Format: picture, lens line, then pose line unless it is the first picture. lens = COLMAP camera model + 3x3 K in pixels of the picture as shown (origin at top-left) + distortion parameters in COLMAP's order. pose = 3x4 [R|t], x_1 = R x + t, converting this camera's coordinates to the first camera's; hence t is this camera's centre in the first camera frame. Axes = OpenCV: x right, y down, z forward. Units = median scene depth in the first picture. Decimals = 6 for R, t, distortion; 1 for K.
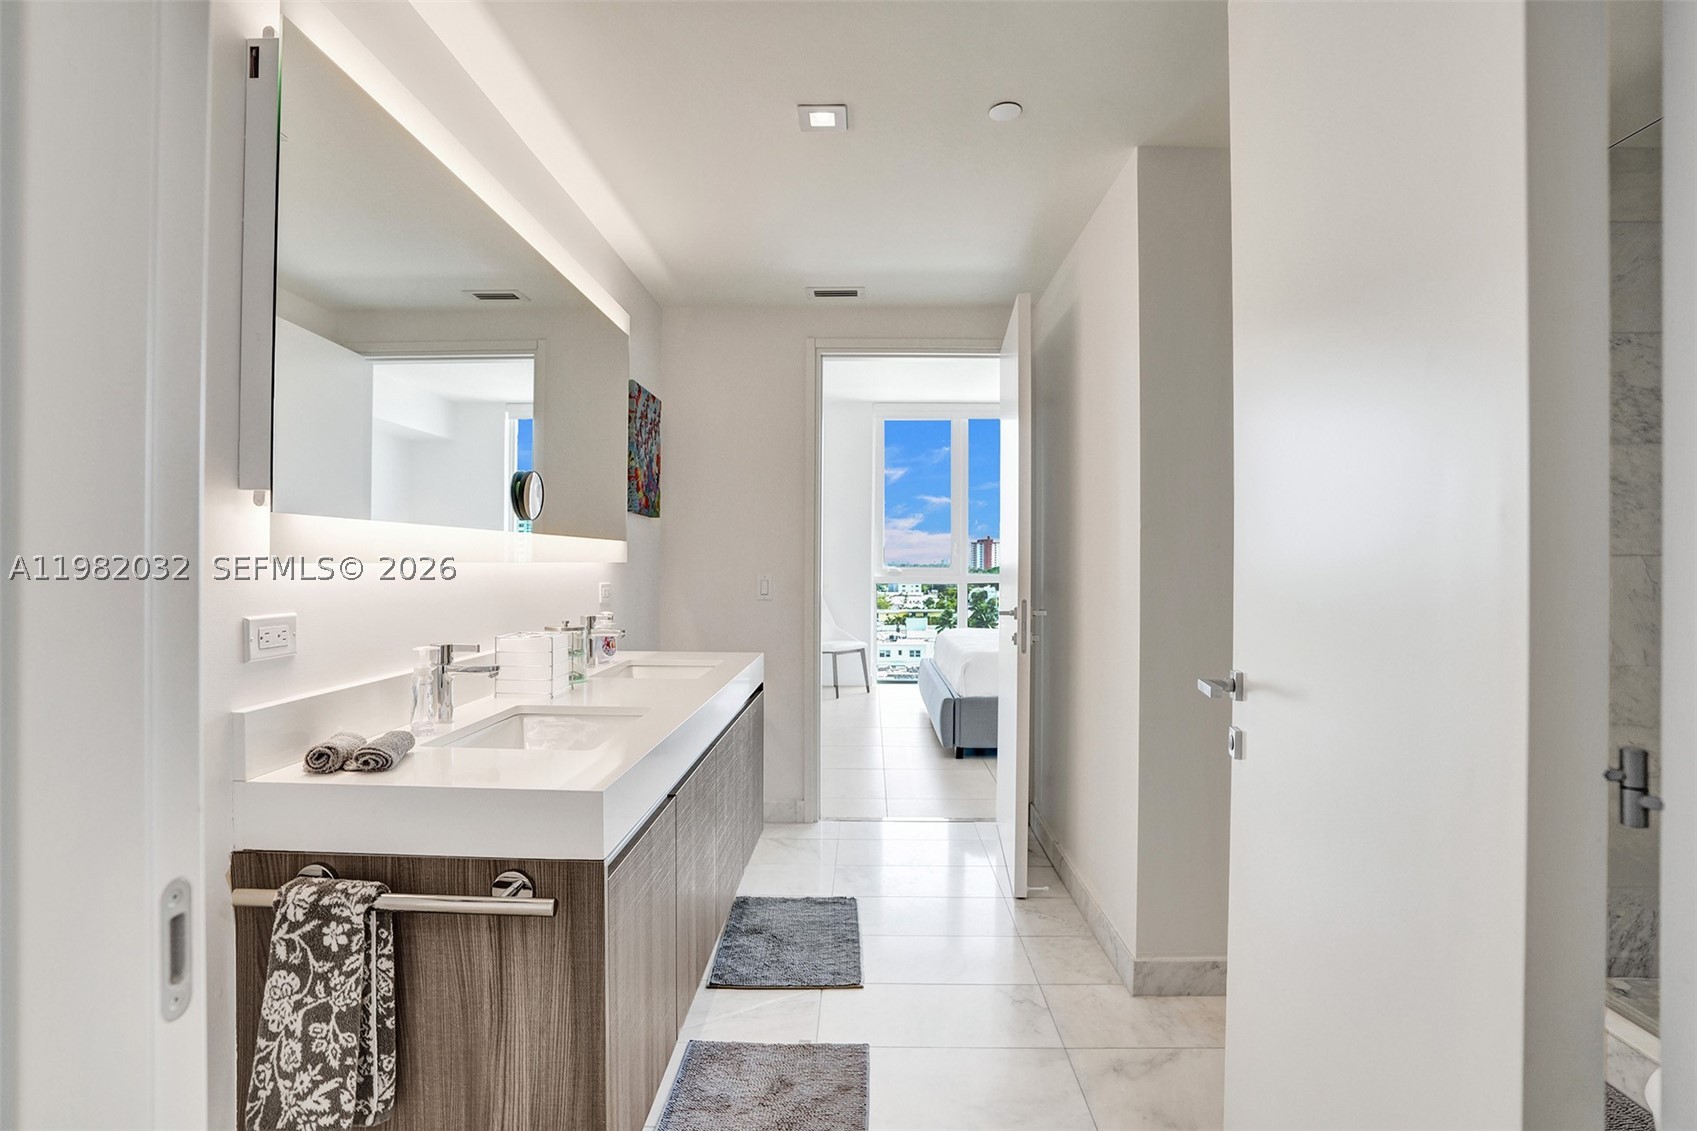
lens RADIAL K [[800.2, 0, 856.4], [0, 800.2, 558.3], [0, 0, 1]] dist [-0.053856, 0.017286]
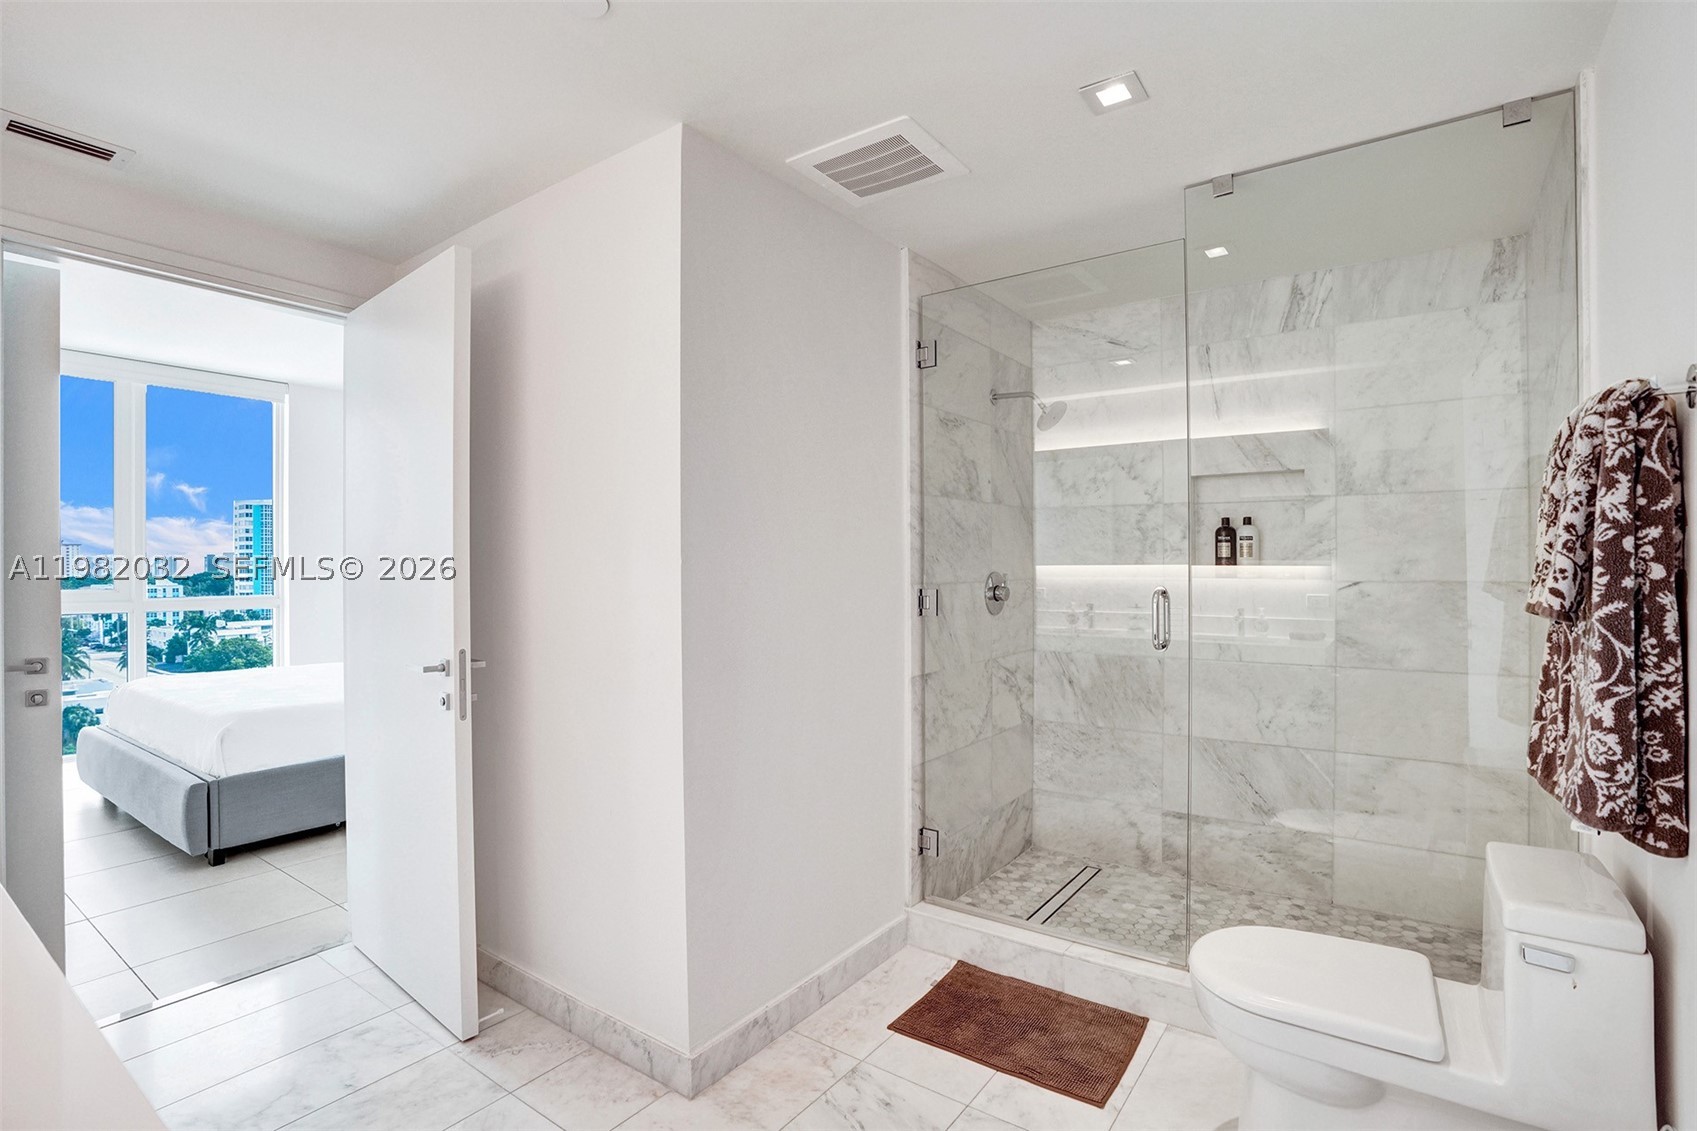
lens RADIAL K [[800.2, 0, 858.9], [0, 800.2, 575.1], [0, 0, 1]] dist [-0.053856, 0.017286]
pose [[0.588857, -0.016809, 0.808062, -0.177573], [0.007275, 0.999853, 0.015497, -0.028729], [-0.808204, -0.003247, 0.588893, 0.258349]]
